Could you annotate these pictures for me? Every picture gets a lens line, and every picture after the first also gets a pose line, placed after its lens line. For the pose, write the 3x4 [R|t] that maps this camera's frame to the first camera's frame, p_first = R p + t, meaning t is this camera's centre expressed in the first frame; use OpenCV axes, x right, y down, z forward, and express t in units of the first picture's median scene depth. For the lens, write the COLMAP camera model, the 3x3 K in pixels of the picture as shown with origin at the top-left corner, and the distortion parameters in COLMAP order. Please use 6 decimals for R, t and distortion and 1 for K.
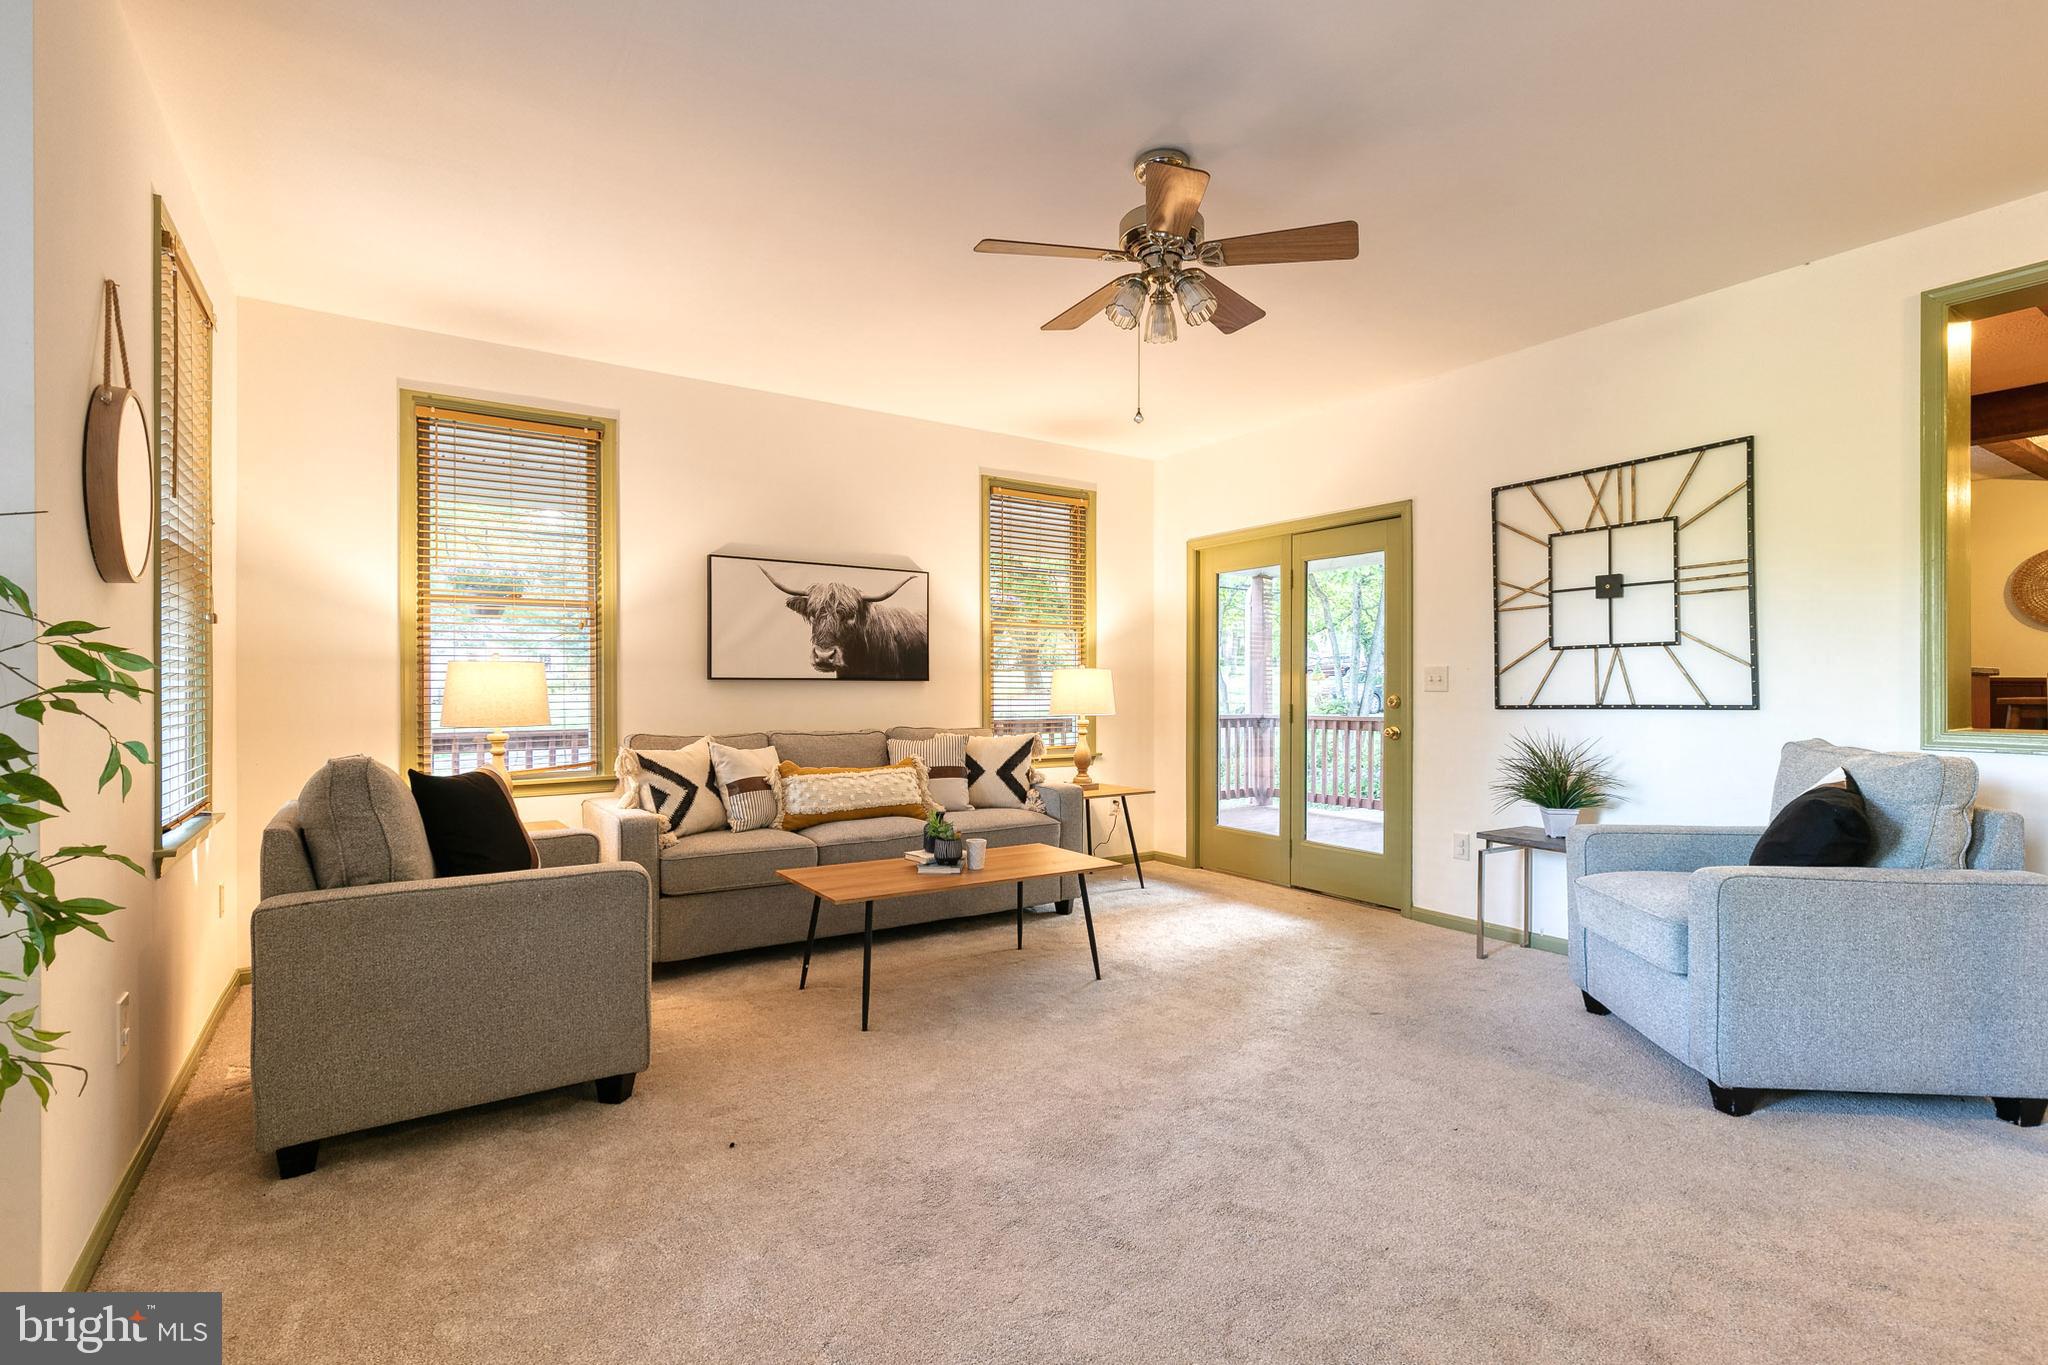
lens RADIAL K [[950.5, 0, 1075.4], [0, 950.5, 697.5], [0, 0, 1]] dist [0.013597, -0.002402]
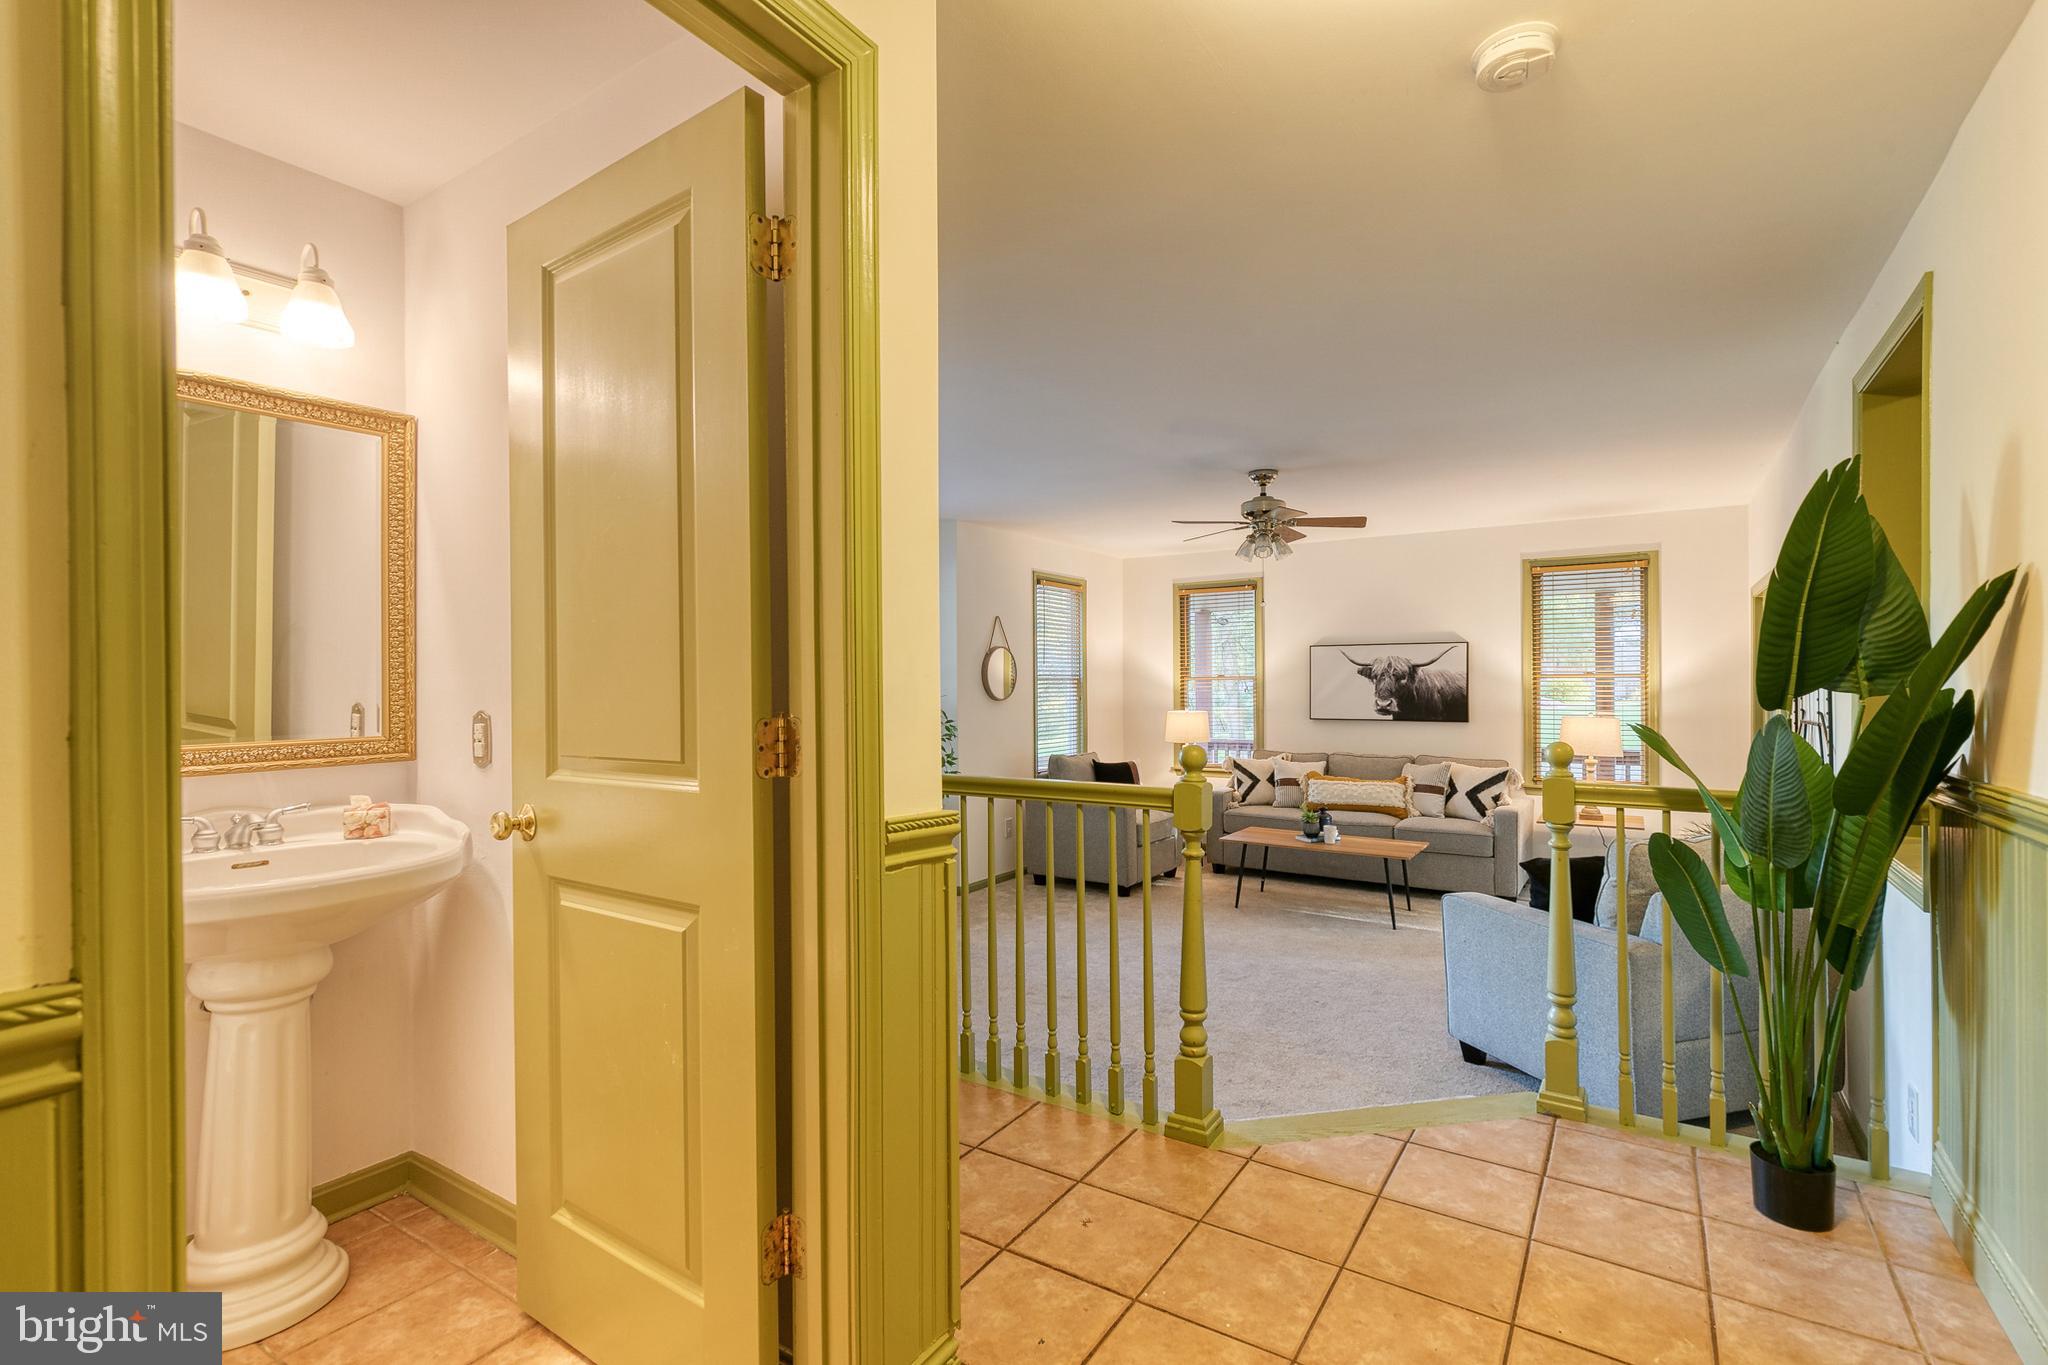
lens RADIAL K [[950.5, 0, 1036.5], [0, 950.5, 686.6], [0, 0, 1]] dist [0.013597, -0.002402]
pose [[0.368041, -0.003220, -0.929804, 0.958392], [-0.007045, 0.999956, -0.006251, -0.060496], [0.929783, 0.008851, 0.368002, -0.071179]]
